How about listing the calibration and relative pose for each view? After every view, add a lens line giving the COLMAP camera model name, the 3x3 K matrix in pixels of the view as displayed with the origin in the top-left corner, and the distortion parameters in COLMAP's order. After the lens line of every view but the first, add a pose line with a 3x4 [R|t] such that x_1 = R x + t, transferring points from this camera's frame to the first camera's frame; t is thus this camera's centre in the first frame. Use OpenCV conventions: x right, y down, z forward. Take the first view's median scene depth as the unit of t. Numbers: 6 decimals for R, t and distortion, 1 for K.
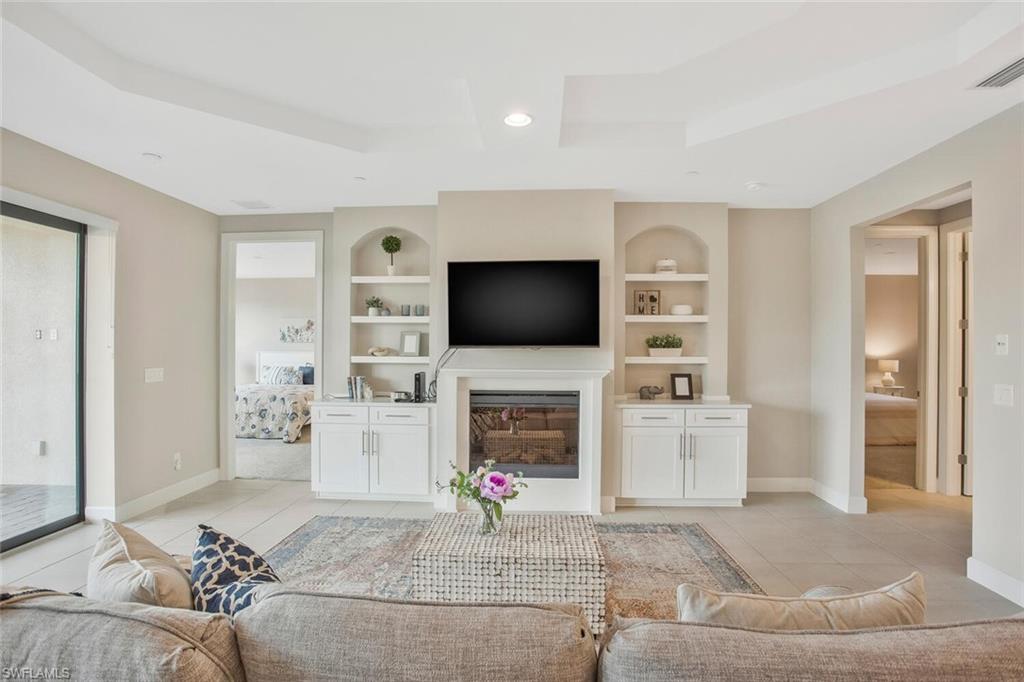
lens RADIAL K [[518.5, 0, 507.2], [0, 518.5, 338.4], [0, 0, 1]] dist [-0.050753, 0.015724]
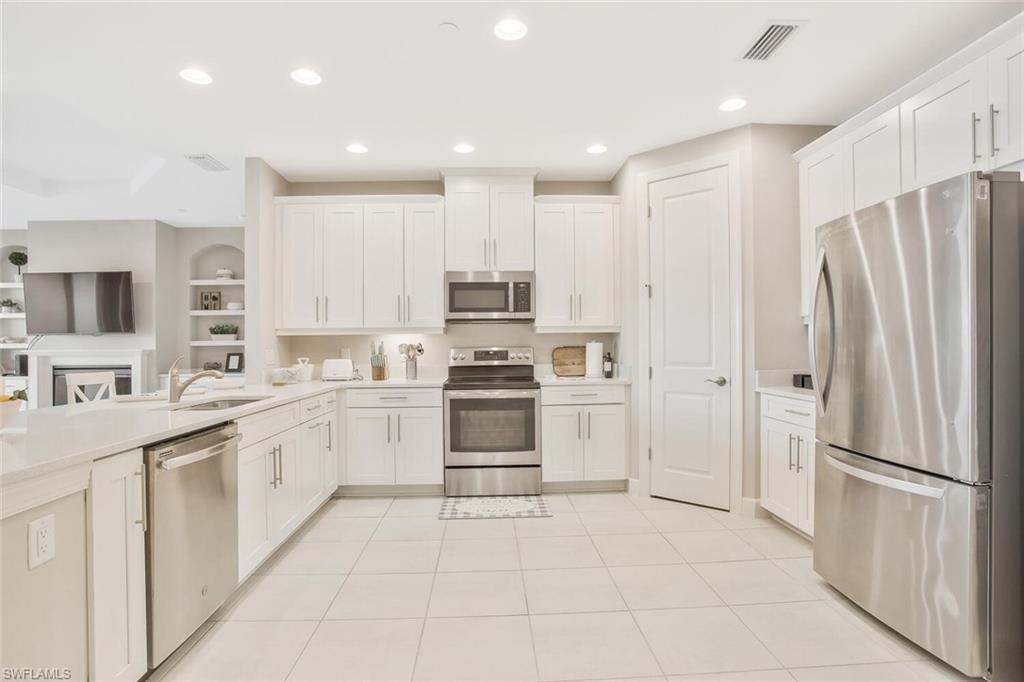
lens RADIAL K [[518.5, 0, 496.4], [0, 518.5, 339.5], [0, 0, 1]] dist [-0.050753, 0.015724]
pose [[0.994148, -0.012086, 0.107351, 0.871952], [0.012116, 0.999927, 0.000367, 0.040087], [-0.107348, 0.000936, 0.994221, -0.411668]]
